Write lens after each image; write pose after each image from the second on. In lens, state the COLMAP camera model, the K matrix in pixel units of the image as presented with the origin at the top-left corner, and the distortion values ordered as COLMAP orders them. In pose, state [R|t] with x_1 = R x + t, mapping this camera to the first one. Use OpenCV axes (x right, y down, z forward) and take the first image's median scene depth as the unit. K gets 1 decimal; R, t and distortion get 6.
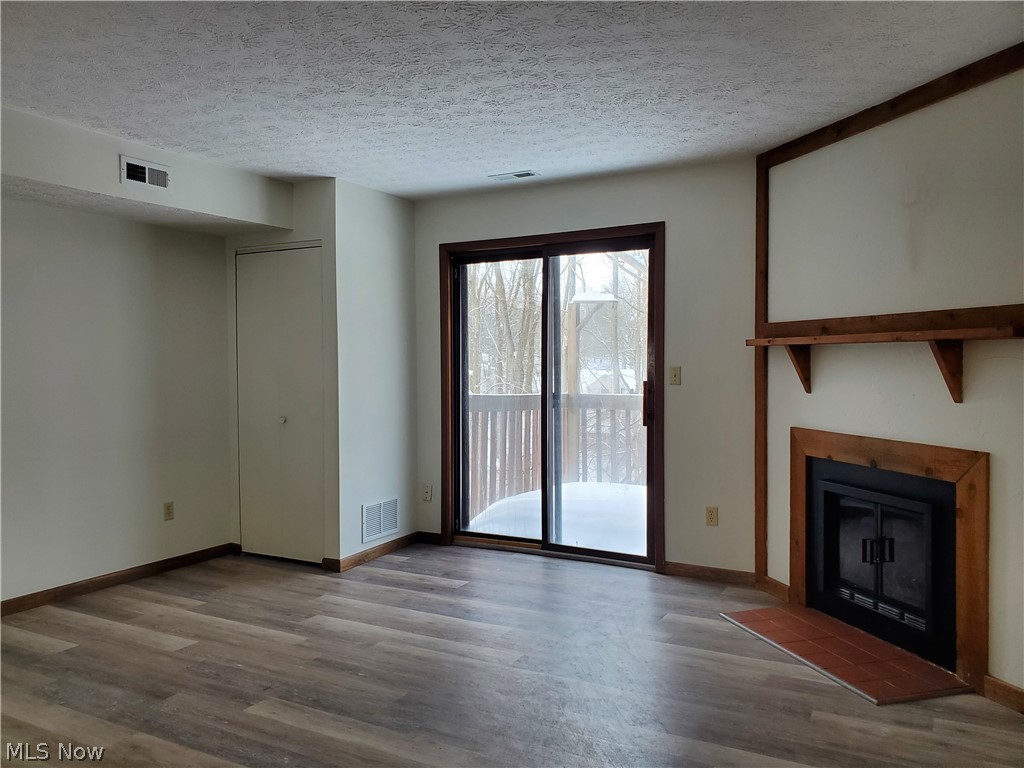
lens RADIAL K [[772.9, 0, 512.0], [0, 772.9, 384.0], [0, 0, 1]] dist [-0.002740, -0.003280]
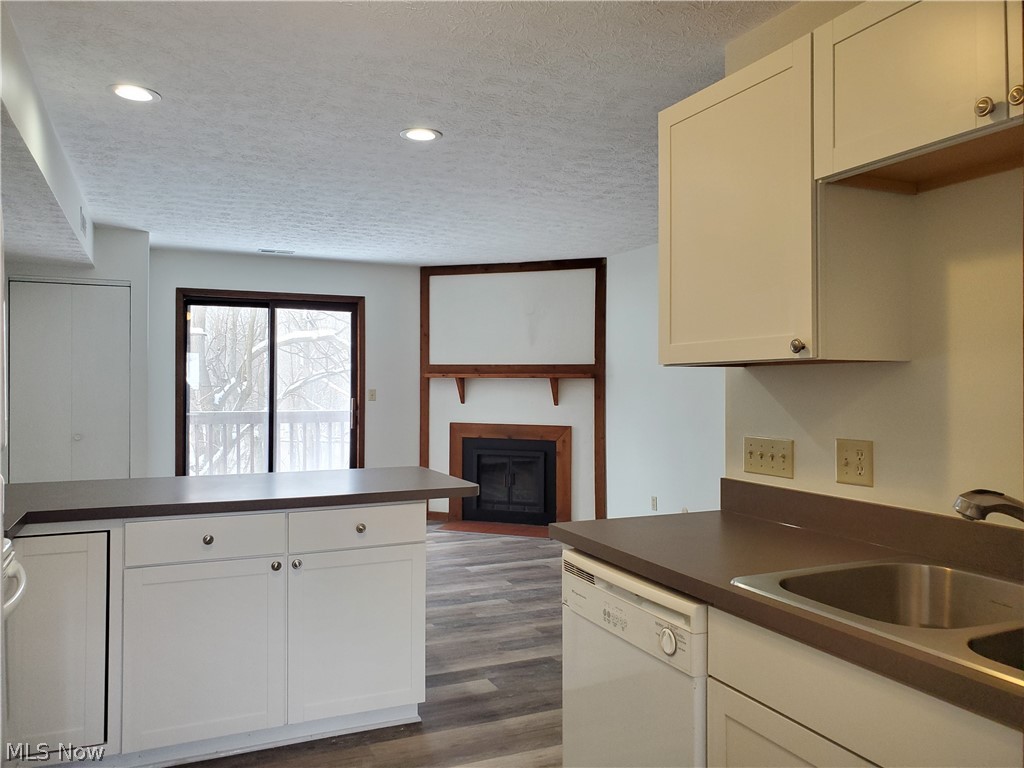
lens RADIAL K [[772.9, 0, 512.0], [0, 772.9, 384.0], [0, 0, 1]] dist [-0.002740, -0.003280]
pose [[0.600159, 0.016423, 0.799712, -1.027823], [0.013558, 0.999437, -0.030700, 0.022600], [-0.799766, 0.029268, 0.599598, -0.207471]]
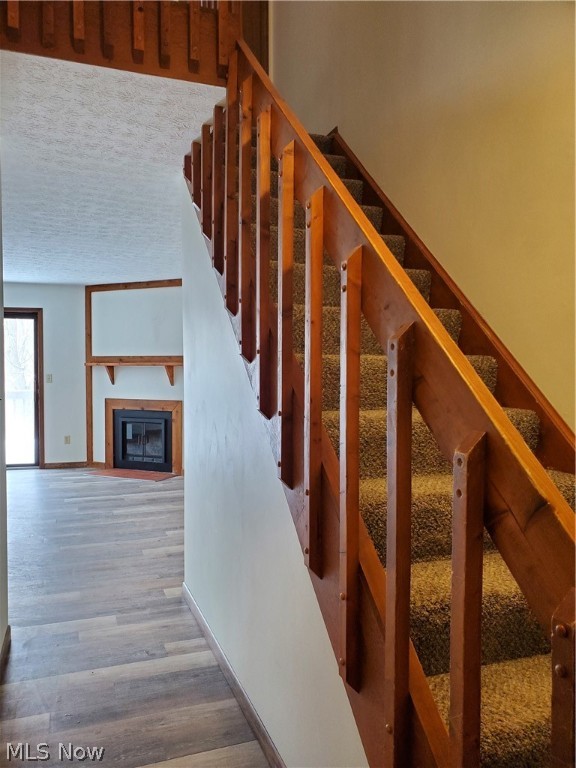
lens RADIAL K [[579.7, 0, 238.6], [0, 579.7, 395.5], [0, 0, 1]] dist [-0.002740, -0.003280]
pose [[0.680001, -0.019279, 0.732958, -0.743858], [0.015945, 0.999807, 0.011504, 0.032536], [-0.733038, 0.003865, 0.680177, -0.614792]]
